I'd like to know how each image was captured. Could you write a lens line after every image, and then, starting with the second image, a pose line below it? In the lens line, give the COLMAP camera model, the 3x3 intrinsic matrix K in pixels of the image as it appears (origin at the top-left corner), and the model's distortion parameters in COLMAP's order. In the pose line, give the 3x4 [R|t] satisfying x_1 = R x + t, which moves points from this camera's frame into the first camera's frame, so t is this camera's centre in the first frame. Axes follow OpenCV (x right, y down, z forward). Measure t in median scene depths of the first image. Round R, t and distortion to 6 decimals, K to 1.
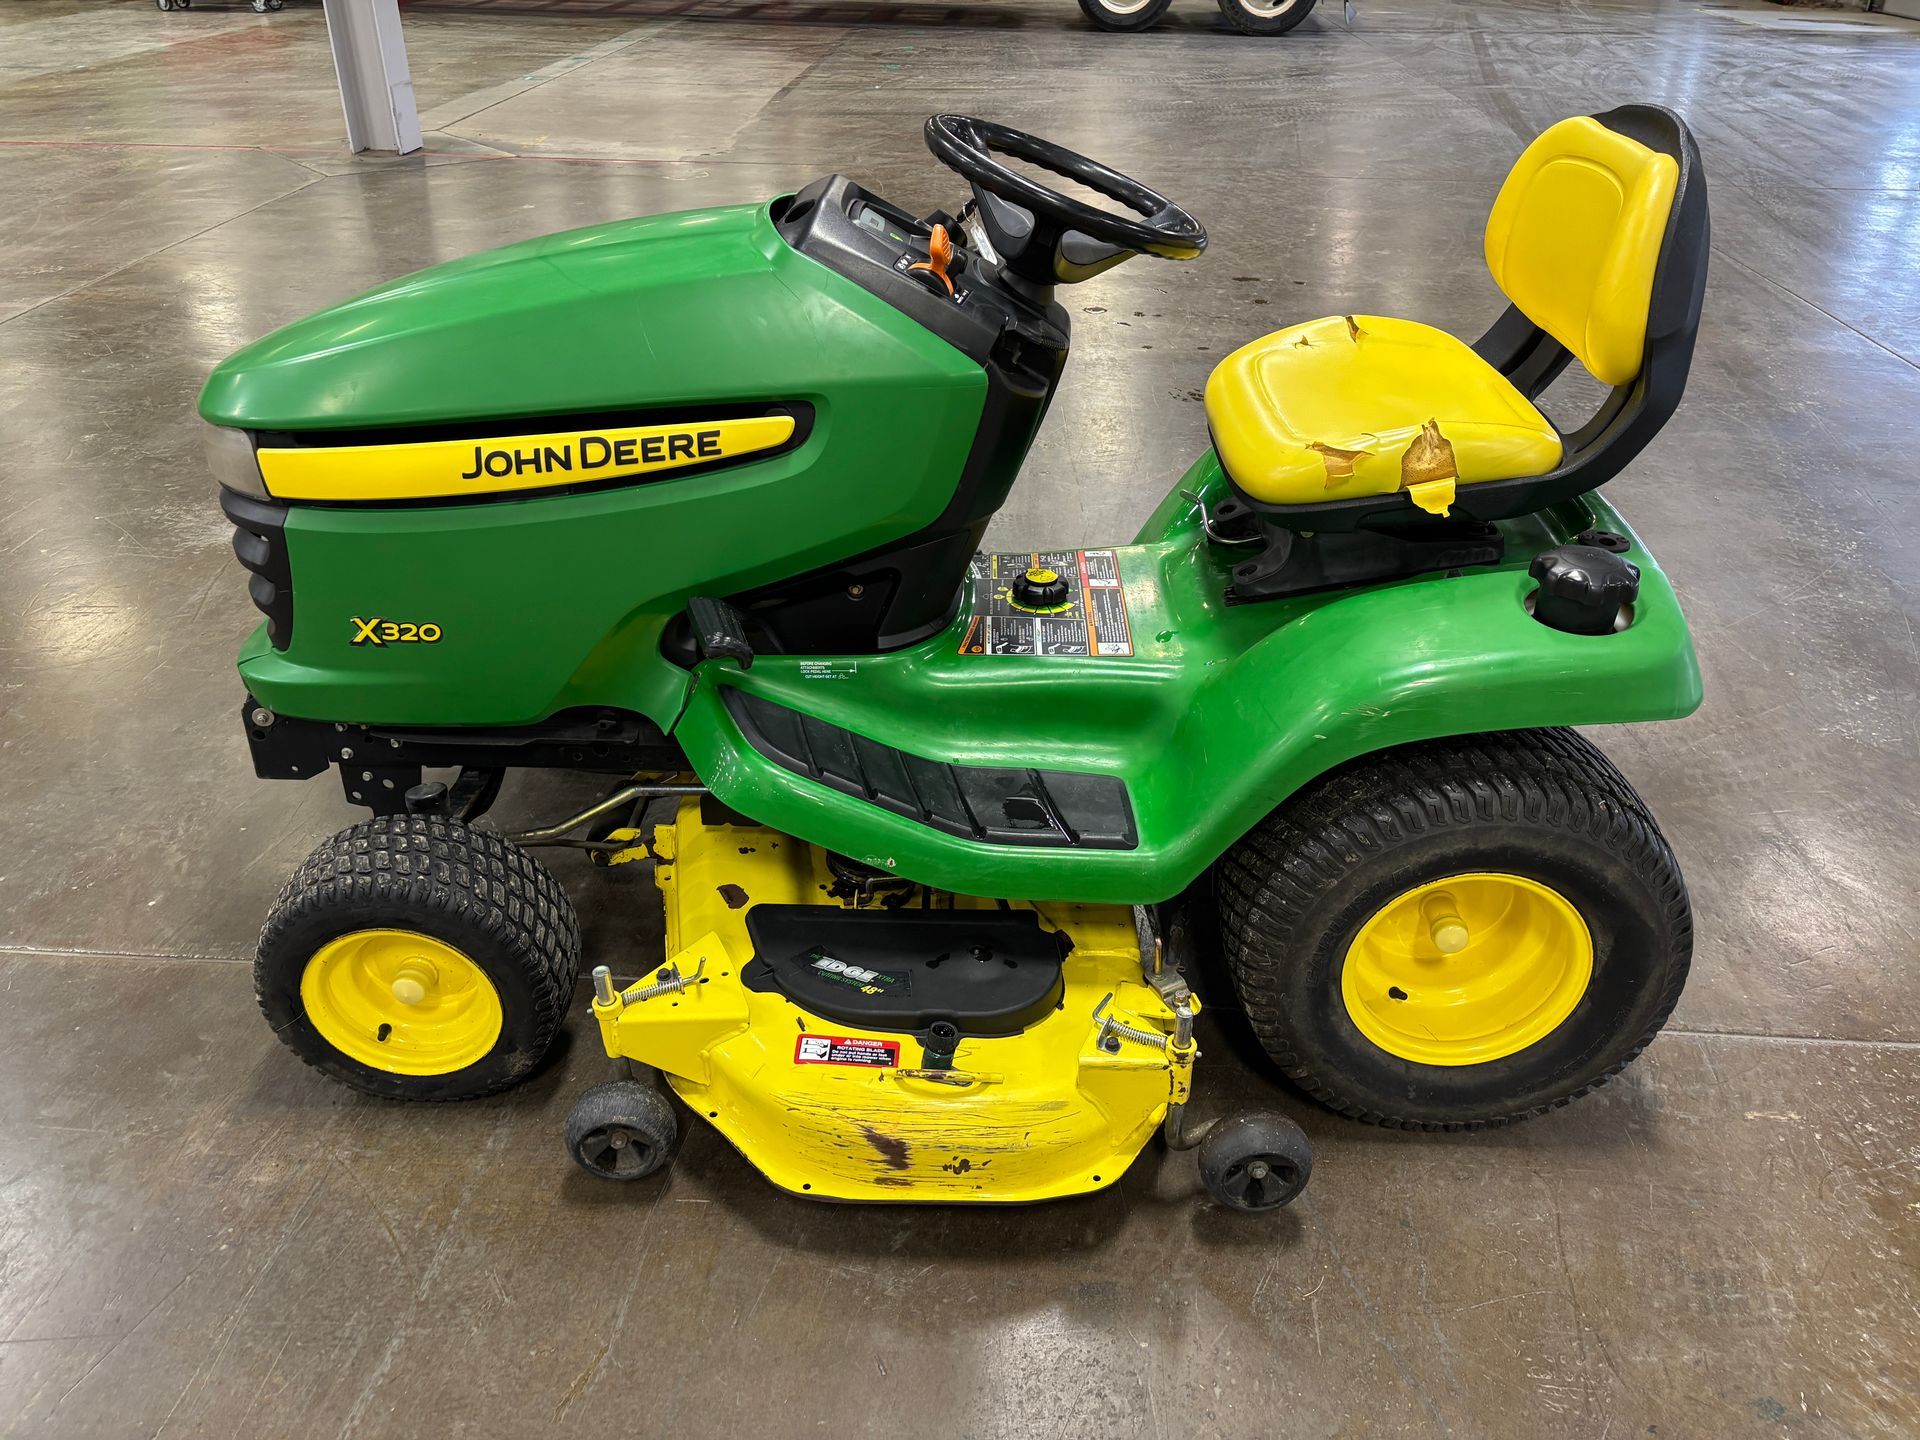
lens RADIAL K [[1424.3, 0, 970.1], [0, 1424.3, 715.7], [0, 0, 1]] dist [0.085494, -0.092623]
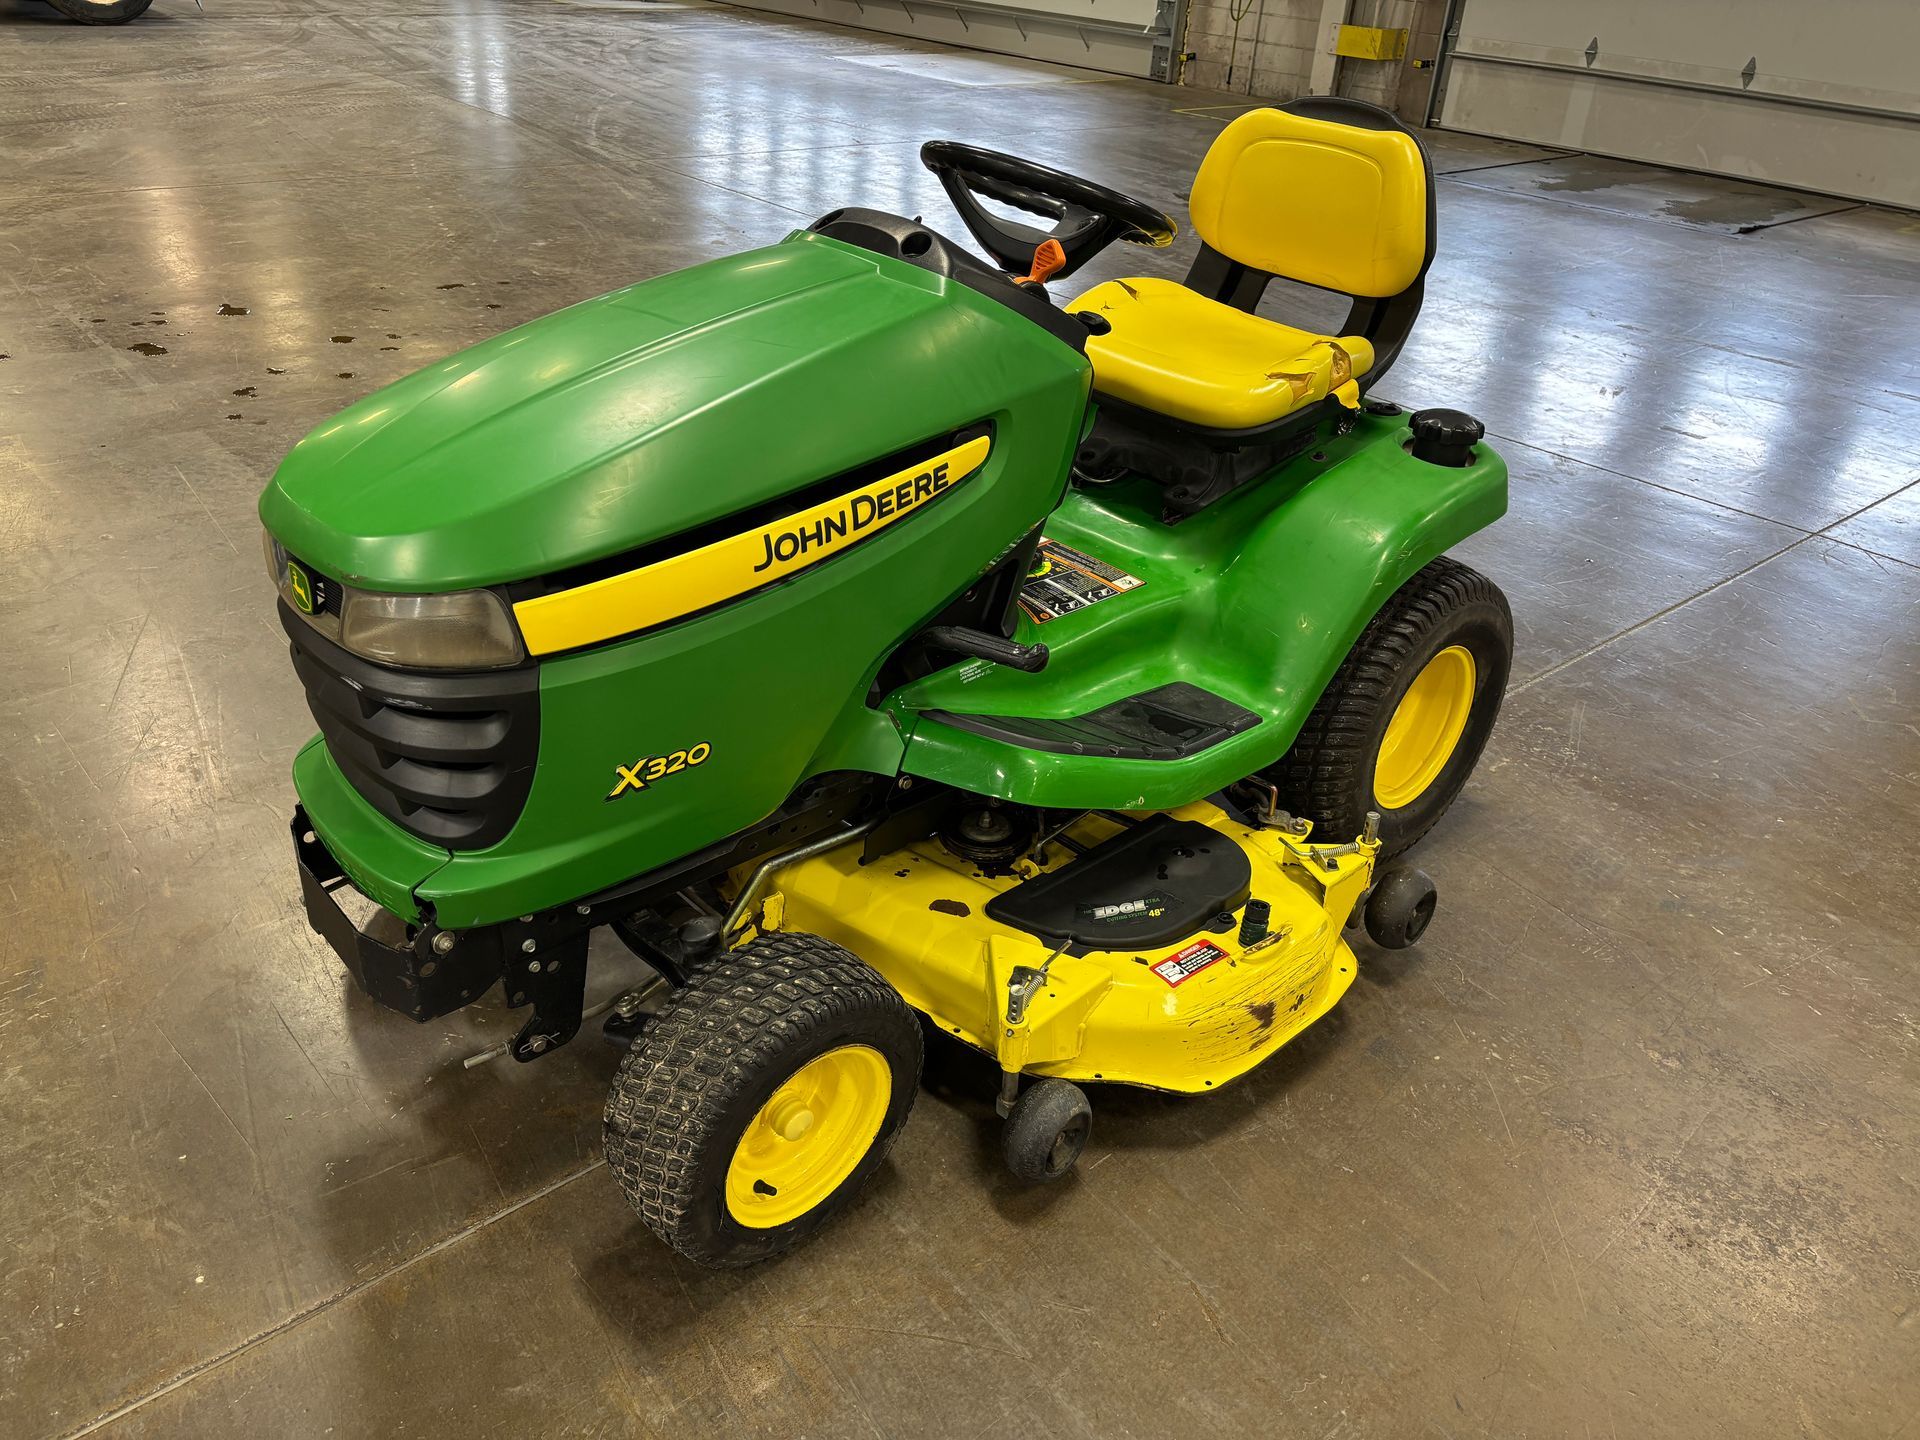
lens RADIAL K [[1423.6, 0, 960.0], [0, 1423.6, 720.0], [0, 0, 1]] dist [0.073060, -0.094185]
pose [[0.719585, -0.321141, 0.615683, -0.848404], [0.310173, 0.941916, 0.128787, -0.150400], [-0.621281, 0.098295, 0.777398, 0.201386]]
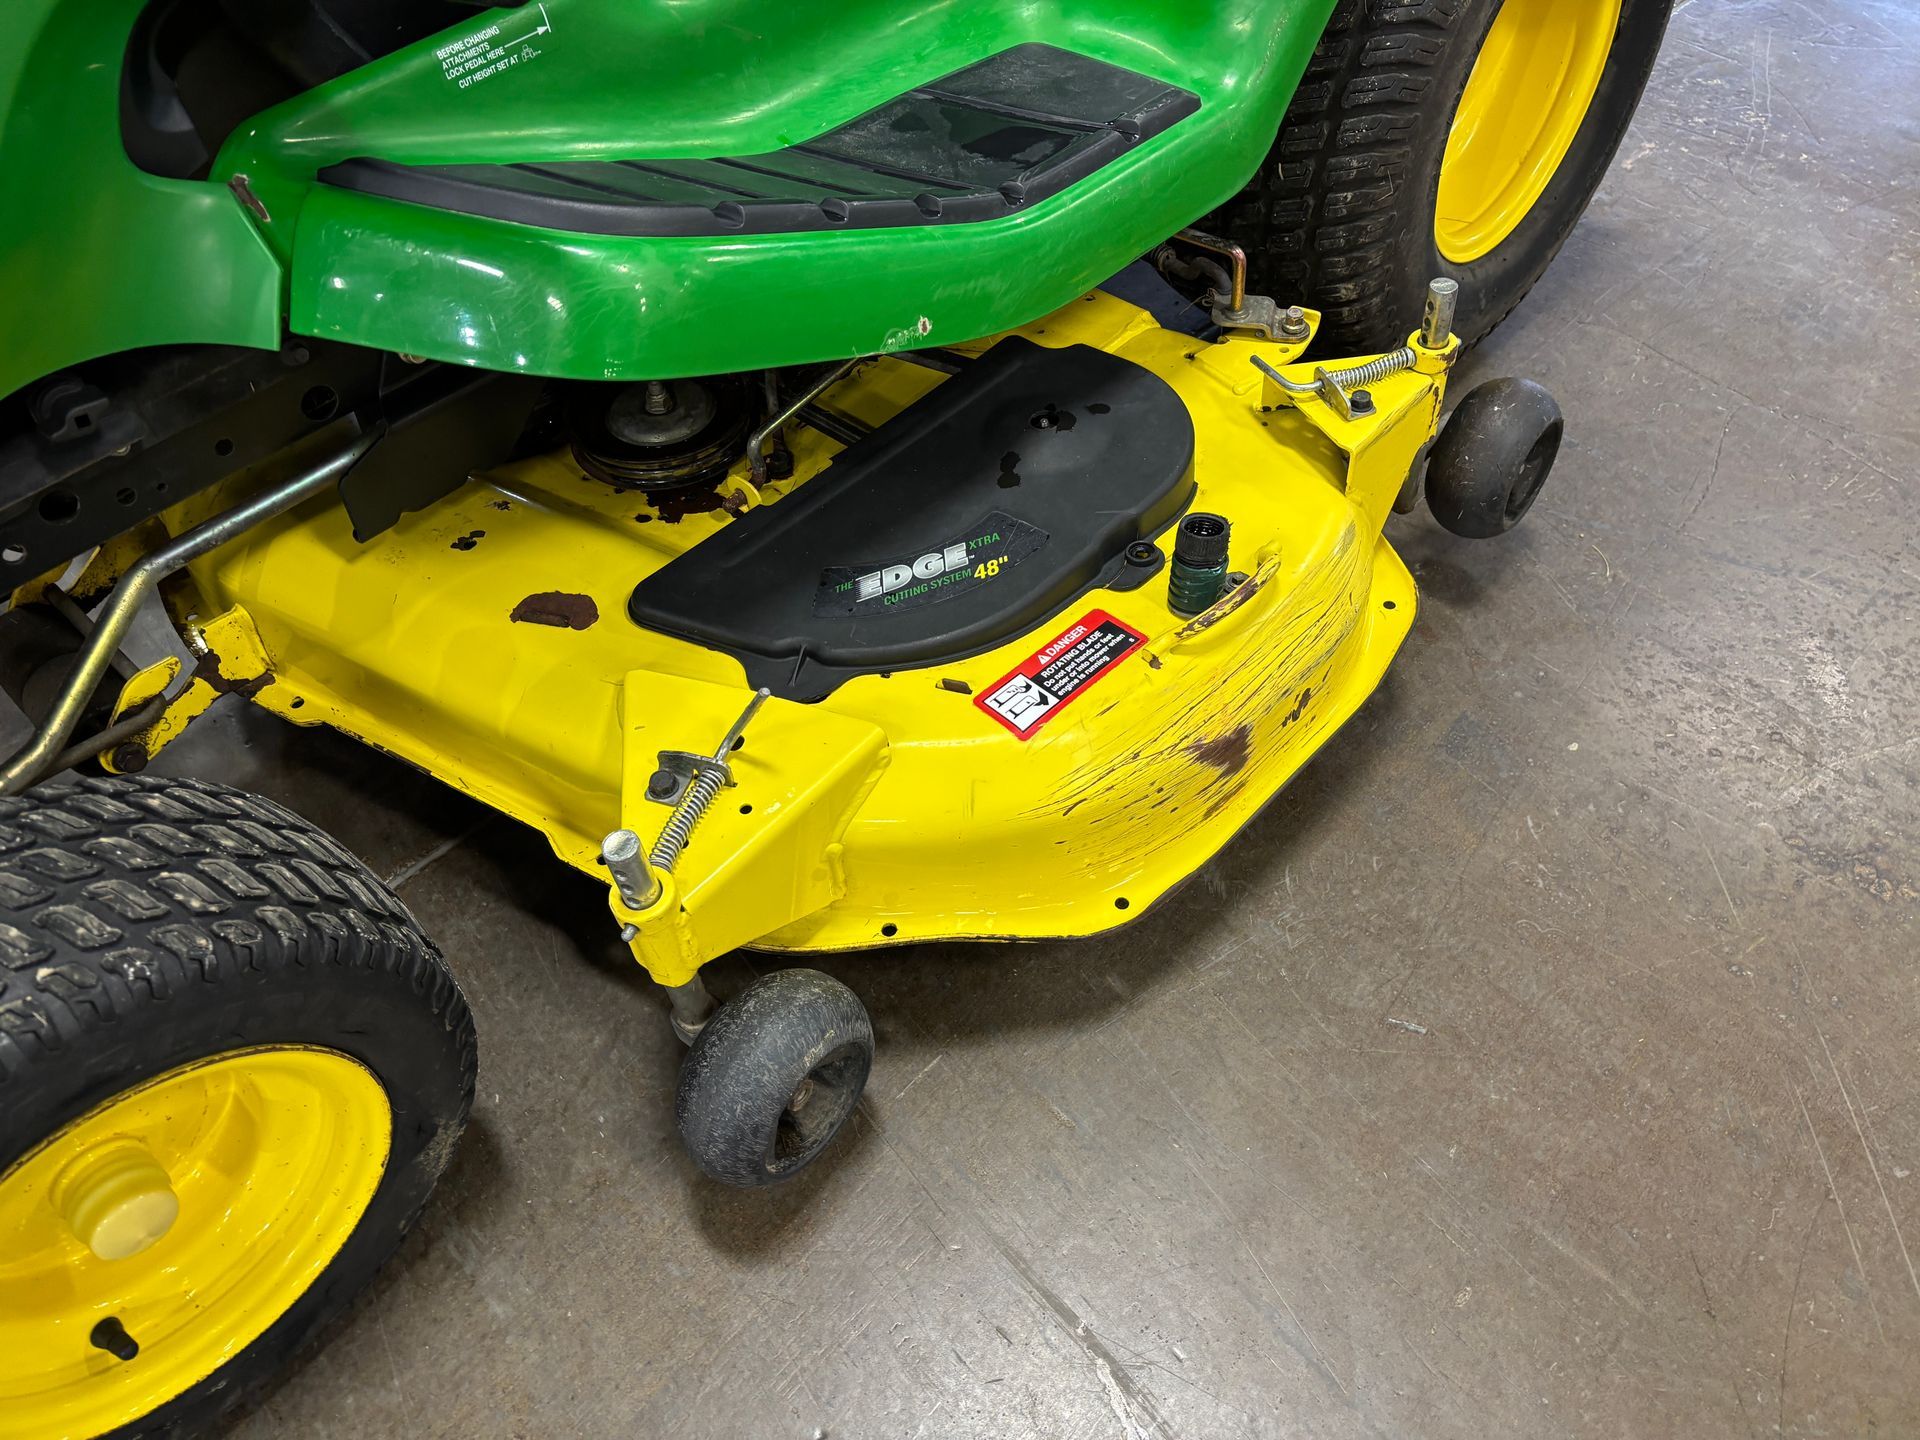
lens RADIAL K [[1422.4, 0, 961.7], [0, 1422.4, 699.7], [0, 0, 1]] dist [0.079950, -0.099418]
pose [[0.669612, -0.585466, 0.457000, -0.355163], [0.424833, 0.806640, 0.410912, 0.008741], [-0.609210, -0.081003, 0.788861, 0.592852]]
